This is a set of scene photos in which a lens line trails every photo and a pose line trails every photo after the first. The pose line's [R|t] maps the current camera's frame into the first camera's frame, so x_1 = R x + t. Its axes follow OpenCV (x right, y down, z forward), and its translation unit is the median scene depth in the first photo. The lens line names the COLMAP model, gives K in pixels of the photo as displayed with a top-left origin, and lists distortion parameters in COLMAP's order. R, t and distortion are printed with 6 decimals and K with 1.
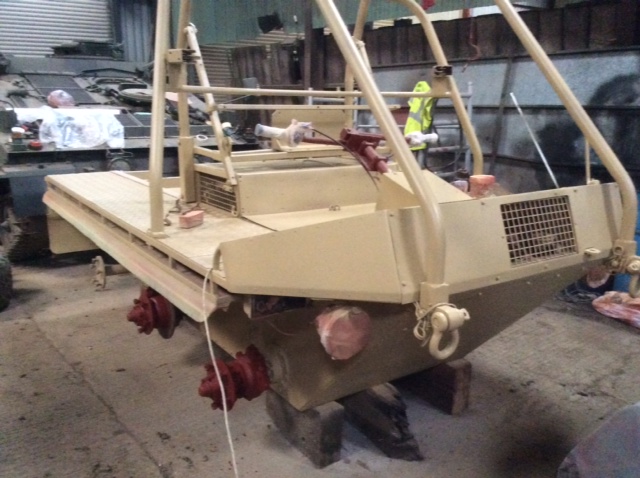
lens RADIAL K [[579.4, 0, 317.2], [0, 579.4, 238.4], [0, 0, 1]] dist [0.010227, -0.046073]
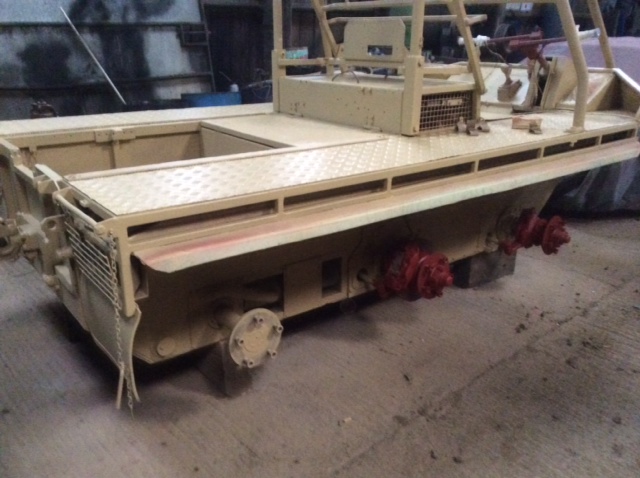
lens RADIAL K [[579.4, 0, 318.1], [0, 579.4, 238.3], [0, 0, 1]] dist [0.010227, -0.046073]
pose [[-0.052423, -0.343641, 0.937637, -0.921060], [0.221040, 0.911645, 0.346474, -0.216835], [-0.973855, 0.225419, 0.028168, 0.979090]]
